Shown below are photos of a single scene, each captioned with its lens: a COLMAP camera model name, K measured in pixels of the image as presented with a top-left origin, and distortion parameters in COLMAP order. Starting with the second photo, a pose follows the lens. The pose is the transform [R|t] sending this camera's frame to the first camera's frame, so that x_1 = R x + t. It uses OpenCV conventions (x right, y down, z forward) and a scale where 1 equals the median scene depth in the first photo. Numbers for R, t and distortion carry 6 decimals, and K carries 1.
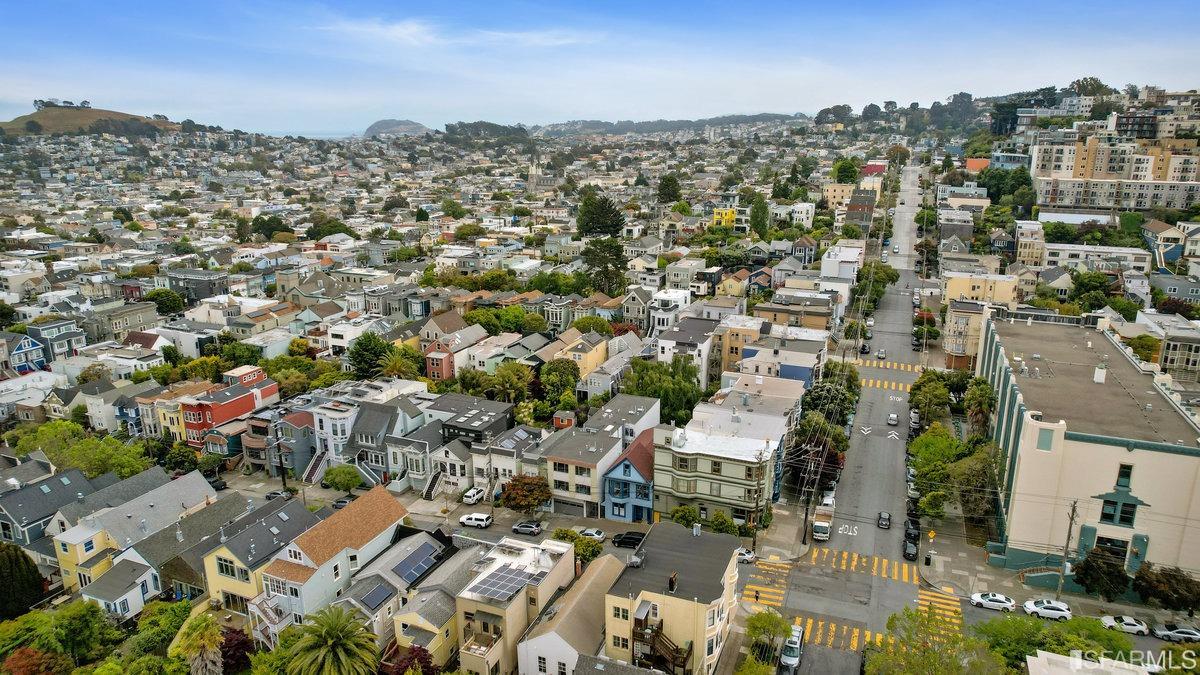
lens RADIAL K [[741.2, 0, 617.4], [0, 741.2, 332.9], [0, 0, 1]] dist [-0.065363, 0.055219]
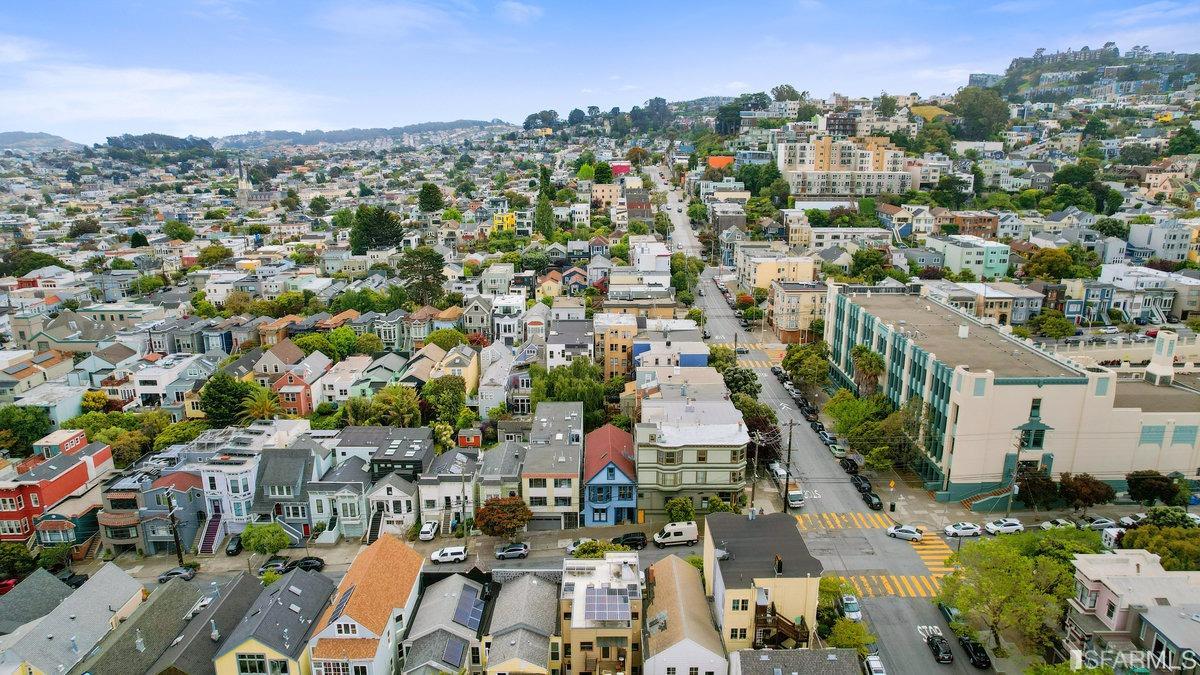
lens RADIAL K [[735.1, 0, 600.0], [0, 735.1, 337.5], [0, 0, 1]] dist [-0.066318, 0.051867]
pose [[0.938645, -0.103569, 0.328966, -0.189861], [0.103554, 0.994468, 0.017617, -0.009702], [-0.328971, 0.017530, 0.944177, 0.043443]]
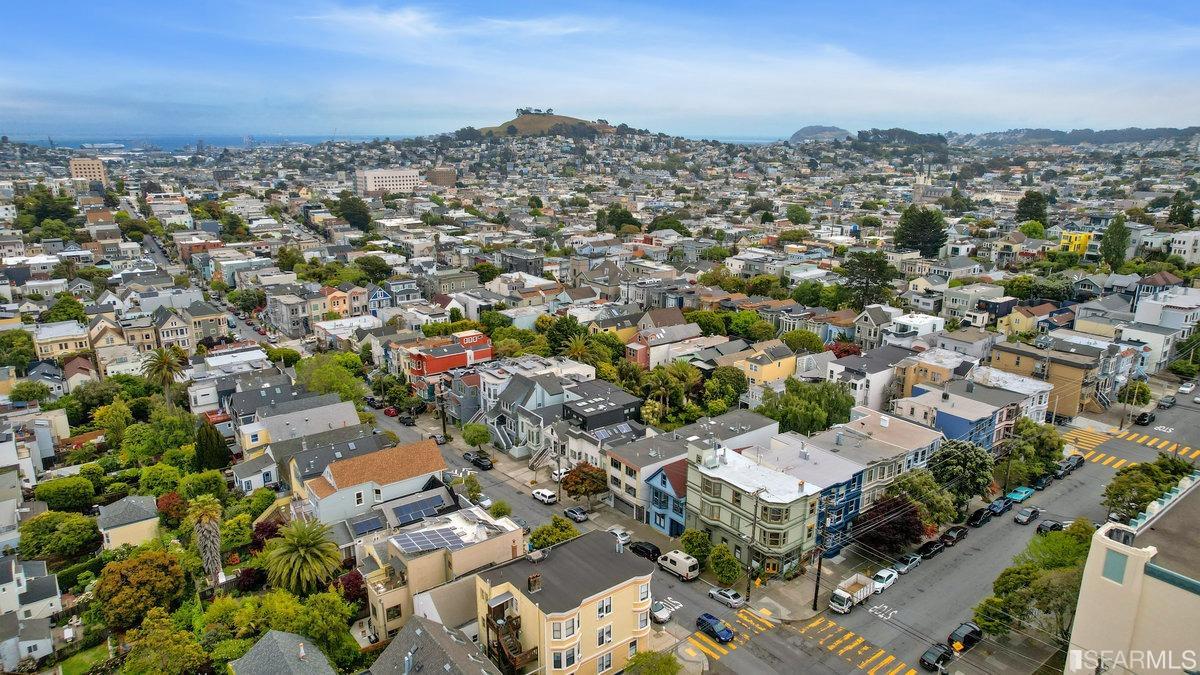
lens RADIAL K [[735.1, 0, 600.0], [0, 735.1, 337.5], [0, 0, 1]] dist [-0.066318, 0.051867]
pose [[0.859683, 0.138250, -0.491764, 0.239951], [-0.137770, 0.989758, 0.037408, -0.015070], [0.491899, 0.035591, 0.869924, 0.073172]]
